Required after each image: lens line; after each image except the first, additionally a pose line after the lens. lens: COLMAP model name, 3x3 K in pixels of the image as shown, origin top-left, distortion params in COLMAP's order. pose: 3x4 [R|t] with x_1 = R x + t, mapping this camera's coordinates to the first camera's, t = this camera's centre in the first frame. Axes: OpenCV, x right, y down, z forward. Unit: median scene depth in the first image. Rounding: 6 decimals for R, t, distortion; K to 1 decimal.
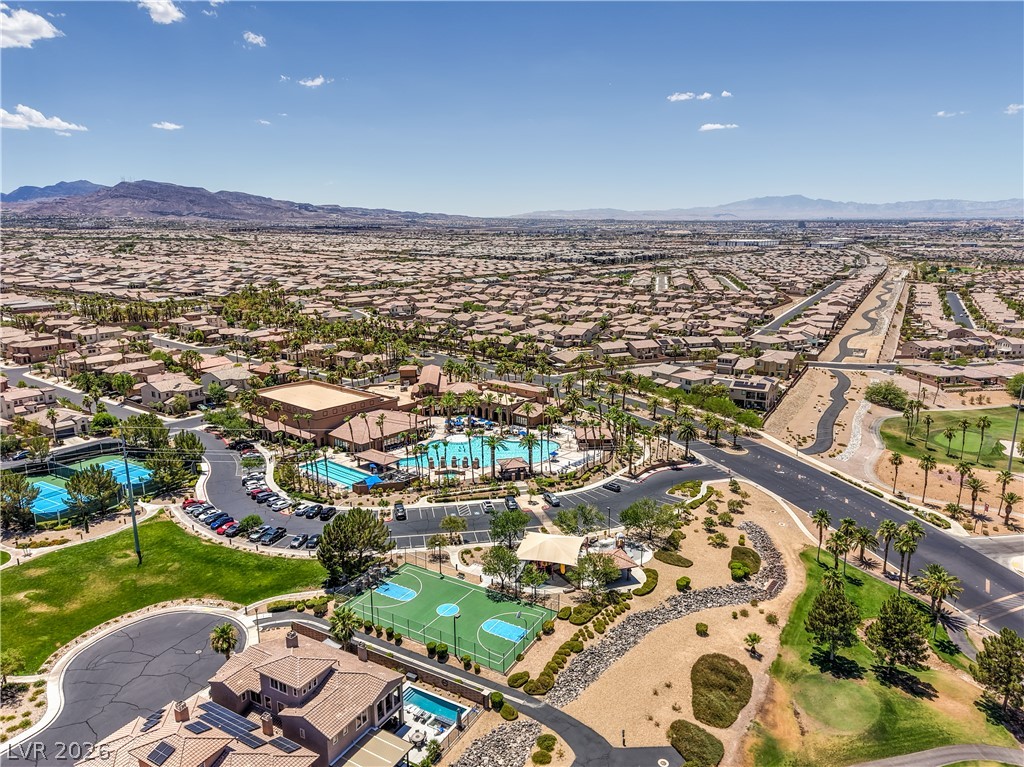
lens RADIAL K [[691.9, 0, 512.0], [0, 691.9, 383.5], [0, 0, 1]] dist [0.078528, -0.101062]
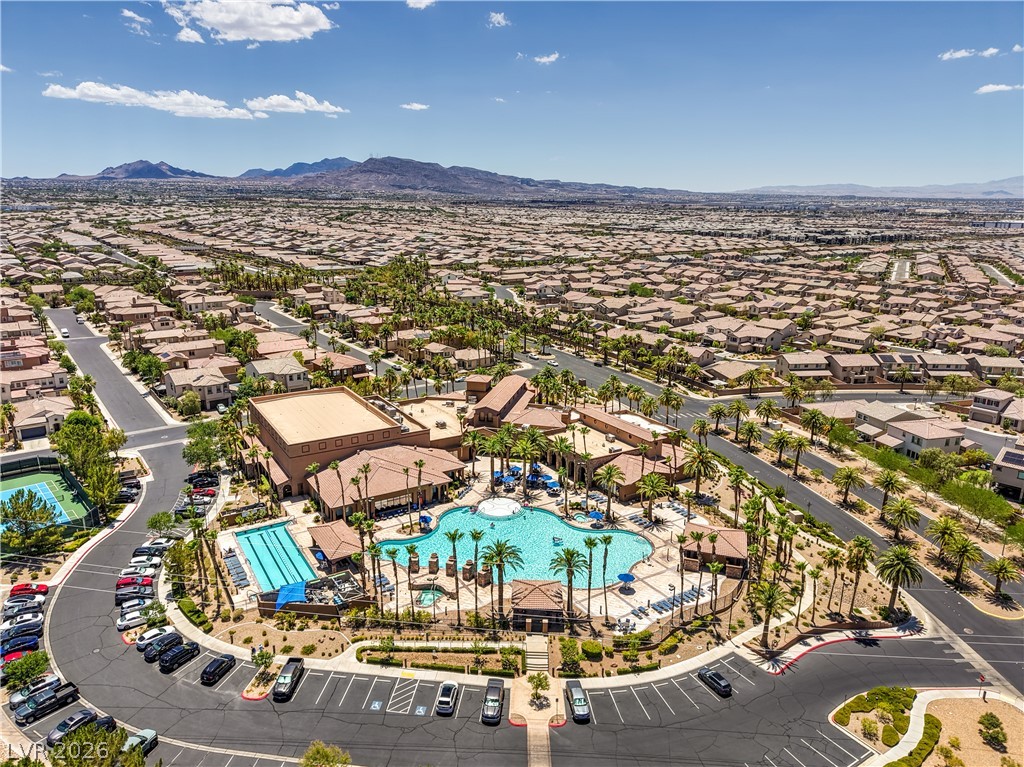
lens RADIAL K [[684.1, 0, 507.6], [0, 684.1, 381.6], [0, 0, 1]] dist [0.052280, -0.061084]
pose [[0.952335, 0.090301, -0.291384, 0.046977], [-0.080142, 0.995692, 0.046638, -0.029748], [0.294340, -0.021063, 0.955469, 0.176956]]
